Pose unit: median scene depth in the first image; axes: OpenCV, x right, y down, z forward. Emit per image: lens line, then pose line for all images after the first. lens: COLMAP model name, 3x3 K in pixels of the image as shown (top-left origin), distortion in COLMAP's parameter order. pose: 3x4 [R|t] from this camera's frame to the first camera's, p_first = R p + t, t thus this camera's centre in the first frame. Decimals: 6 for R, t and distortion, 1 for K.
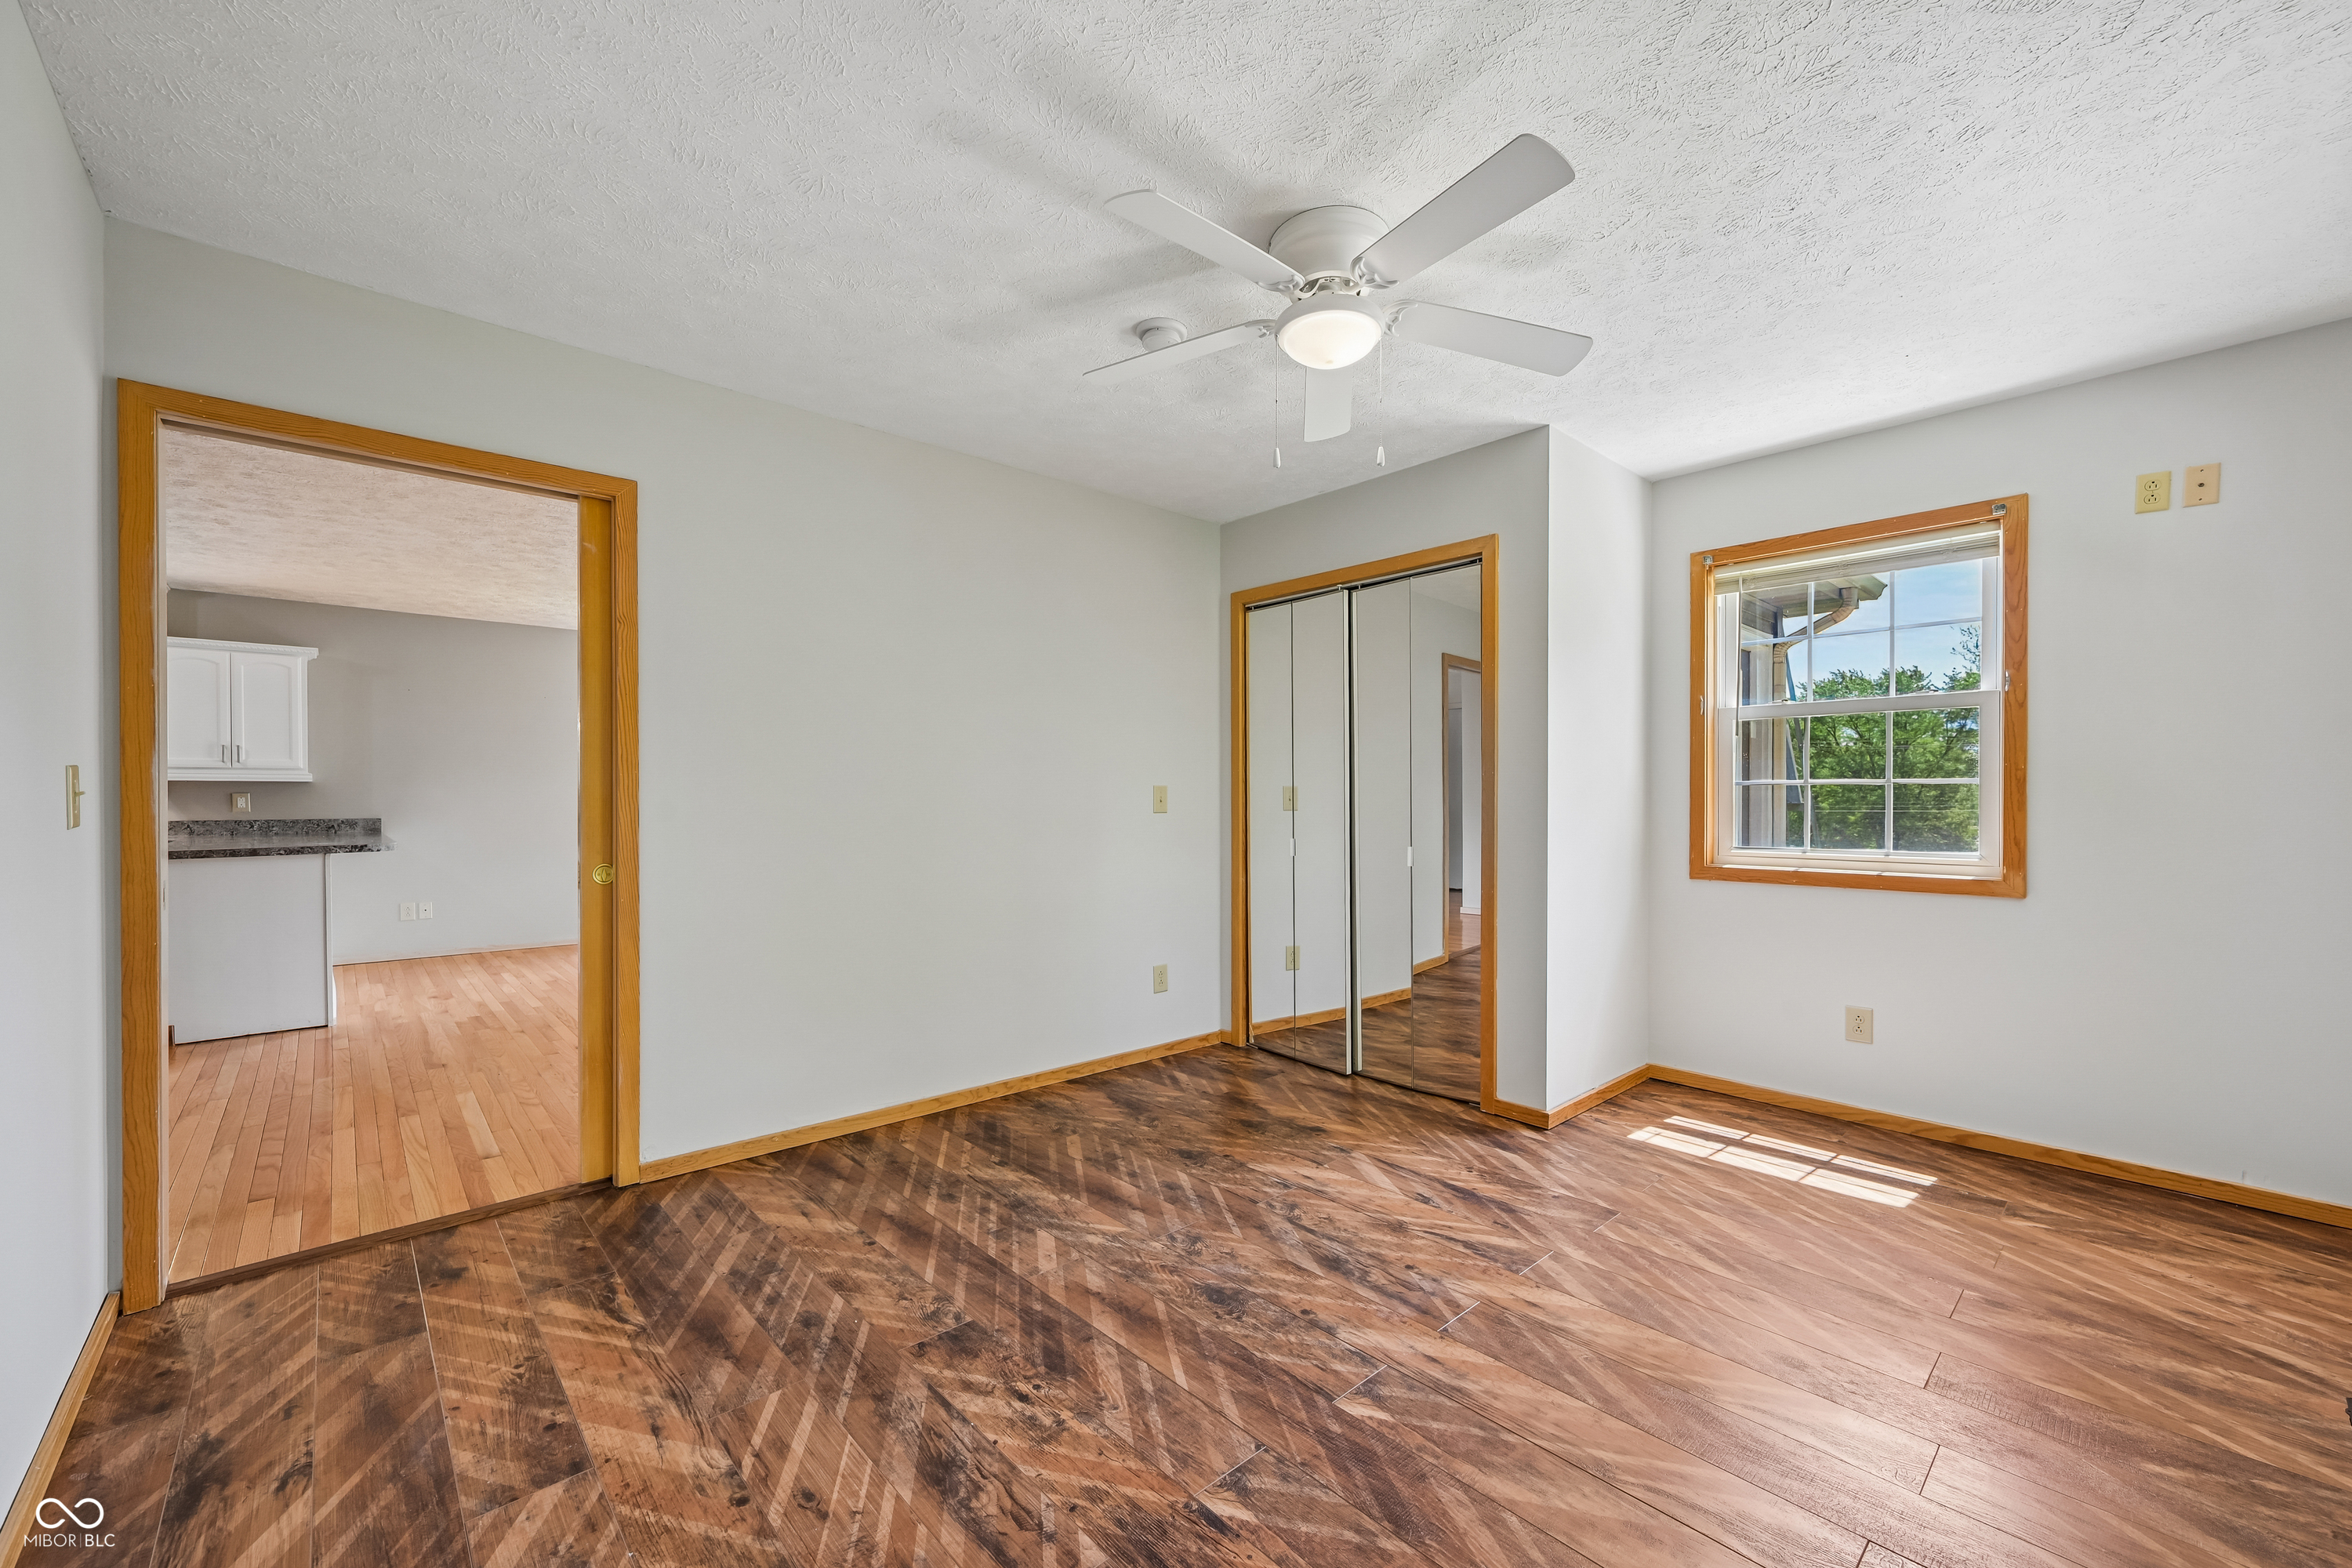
lens RADIAL K [[918.9, 0, 1172.5], [0, 918.9, 787.9], [0, 0, 1]] dist [0.000698, -0.000141]
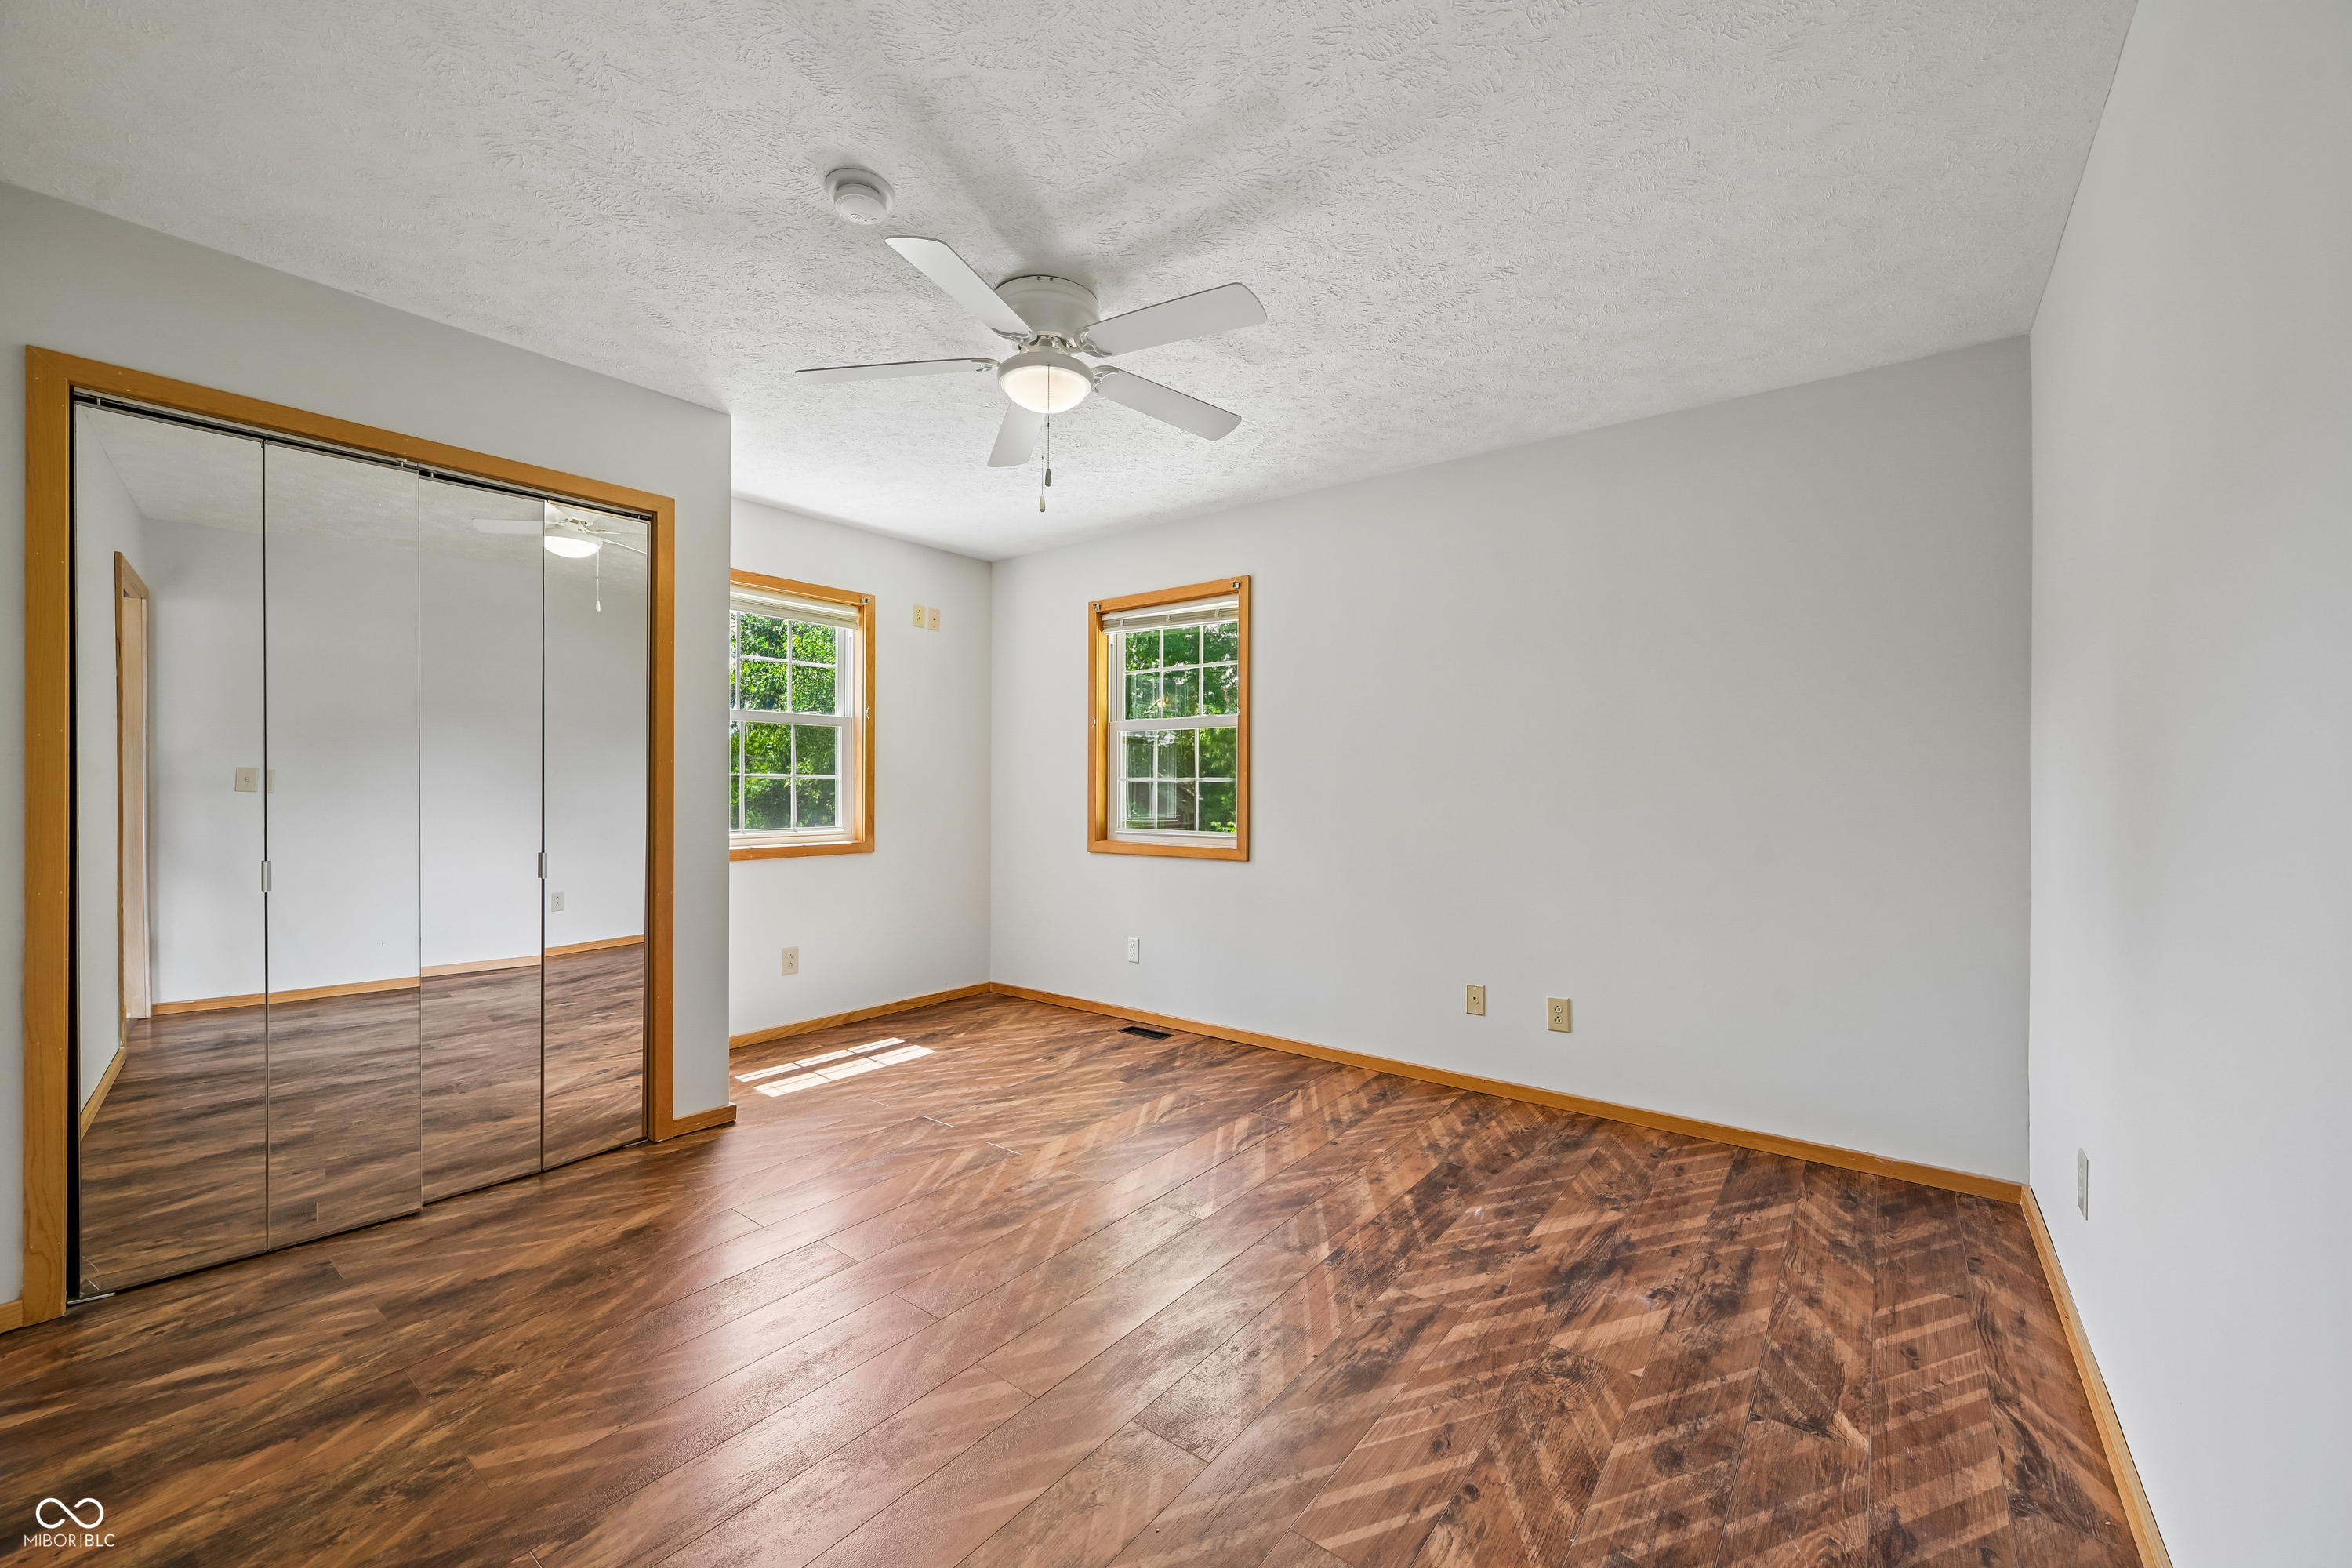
lens RADIAL K [[918.9, 0, 1172.5], [0, 918.9, 787.9], [0, 0, 1]] dist [0.000698, -0.000141]
pose [[-0.162097, -0.000406, 0.986775, -0.891423], [-0.012091, 0.999926, -0.001575, 0.007097], [-0.986701, -0.012186, -0.162090, 0.945764]]
